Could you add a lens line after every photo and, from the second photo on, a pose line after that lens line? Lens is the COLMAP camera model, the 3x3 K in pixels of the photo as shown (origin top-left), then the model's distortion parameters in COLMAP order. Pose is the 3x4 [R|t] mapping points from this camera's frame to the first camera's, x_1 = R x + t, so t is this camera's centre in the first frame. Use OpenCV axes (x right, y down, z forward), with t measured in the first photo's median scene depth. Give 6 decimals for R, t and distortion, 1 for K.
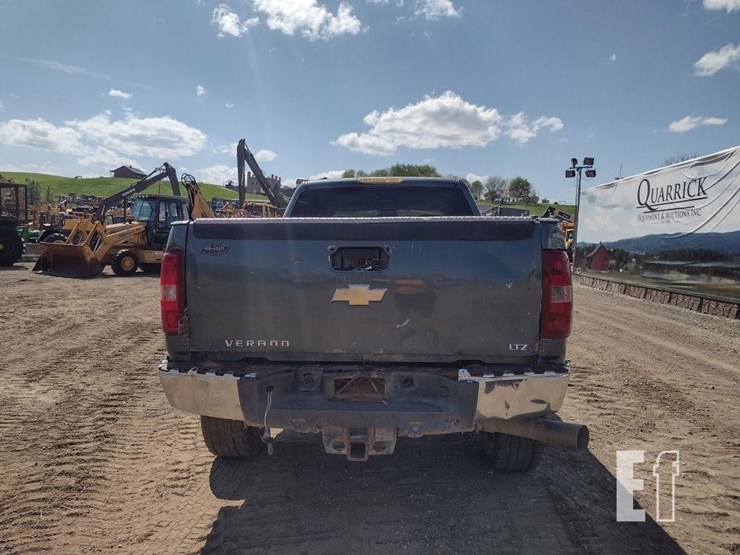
lens RADIAL K [[553.7, 0, 371.1], [0, 553.7, 278.1], [0, 0, 1]] dist [0.051696, -0.061794]
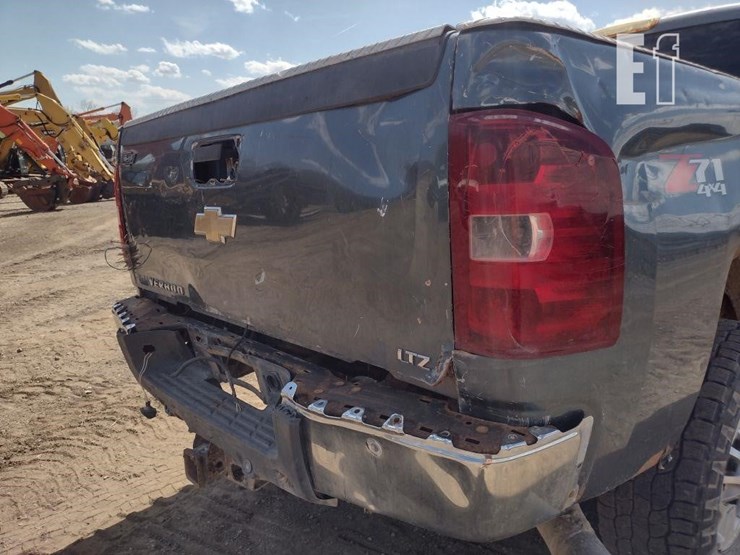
lens RADIAL K [[553.7, 0, 369.9], [0, 553.7, 276.4], [0, 0, 1]] dist [0.051696, -0.061794]
pose [[0.704551, 0.089547, -0.703981, 0.526789], [0.008069, 0.990932, 0.134124, 0.005709], [0.709608, -0.100177, 0.697439, 0.683997]]
